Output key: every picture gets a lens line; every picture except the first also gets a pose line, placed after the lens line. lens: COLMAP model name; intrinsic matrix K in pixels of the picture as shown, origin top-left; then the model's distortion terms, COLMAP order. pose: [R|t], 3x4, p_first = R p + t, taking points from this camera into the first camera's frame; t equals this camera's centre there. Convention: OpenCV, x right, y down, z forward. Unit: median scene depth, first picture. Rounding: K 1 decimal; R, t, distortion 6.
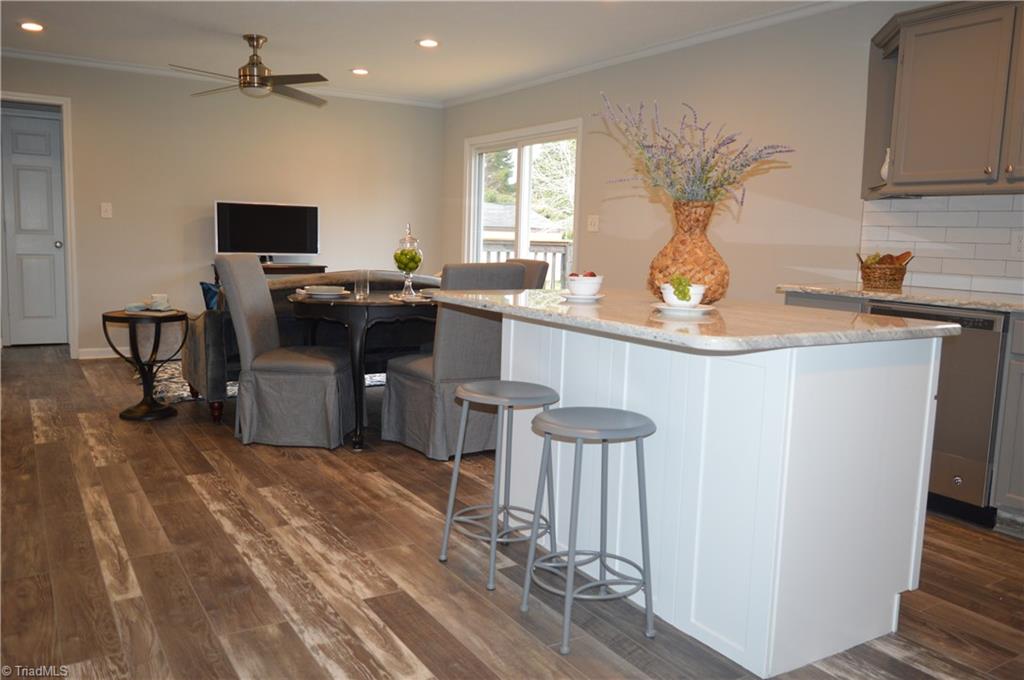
lens RADIAL K [[805.5, 0, 518.3], [0, 805.5, 344.2], [0, 0, 1]] dist [-0.018566, 0.014082]
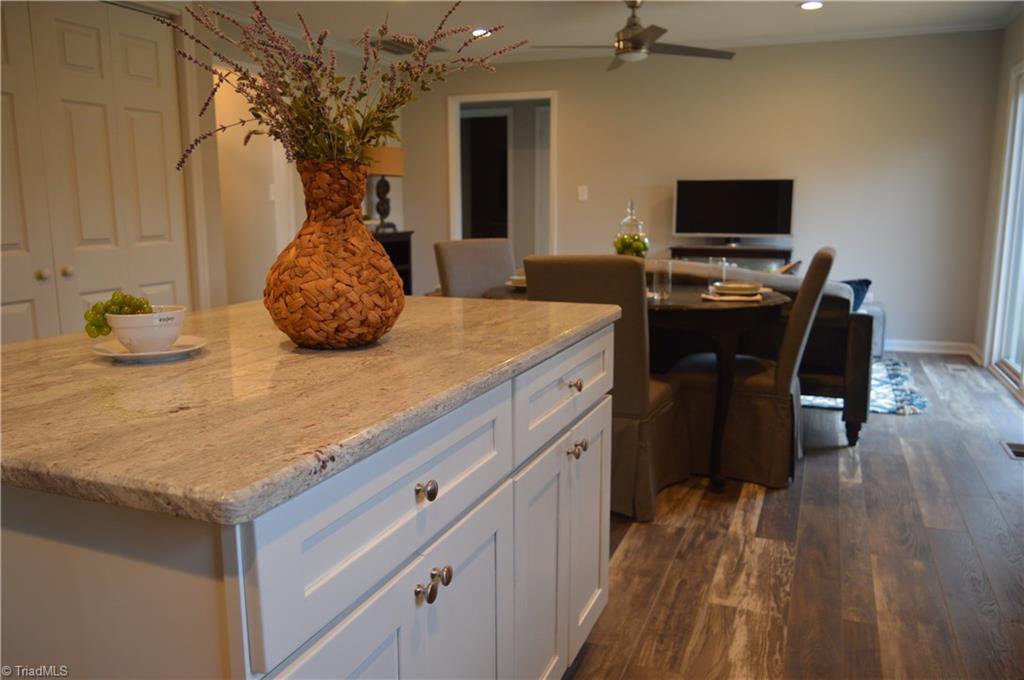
lens RADIAL K [[805.5, 0, 514.8], [0, 805.5, 338.3], [0, 0, 1]] dist [-0.018566, 0.014082]
pose [[0.584513, 0.106649, -0.804345, 0.316426], [-0.089351, 0.993755, 0.066832, -0.042612], [0.806449, 0.032805, 0.590393, 0.326045]]
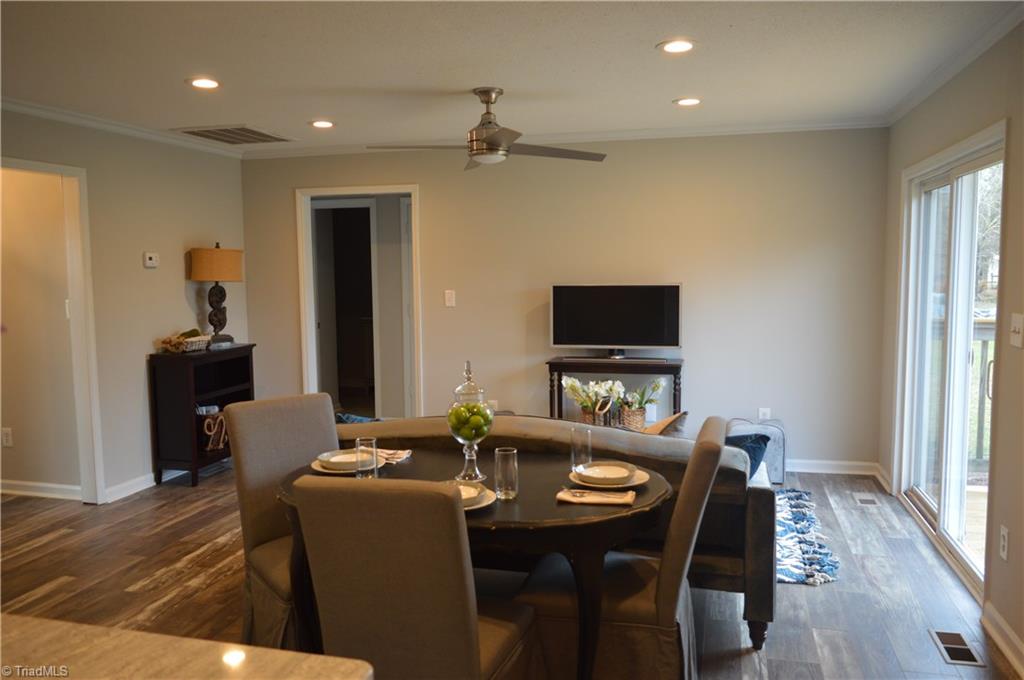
lens RADIAL K [[805.5, 0, 516.5], [0, 805.5, 336.7], [0, 0, 1]] dist [-0.018566, 0.014082]
pose [[0.676454, 0.032302, -0.735777, 0.238551], [-0.067003, 0.997594, -0.017805, -0.115918], [0.733431, 0.061344, 0.676990, 0.445154]]
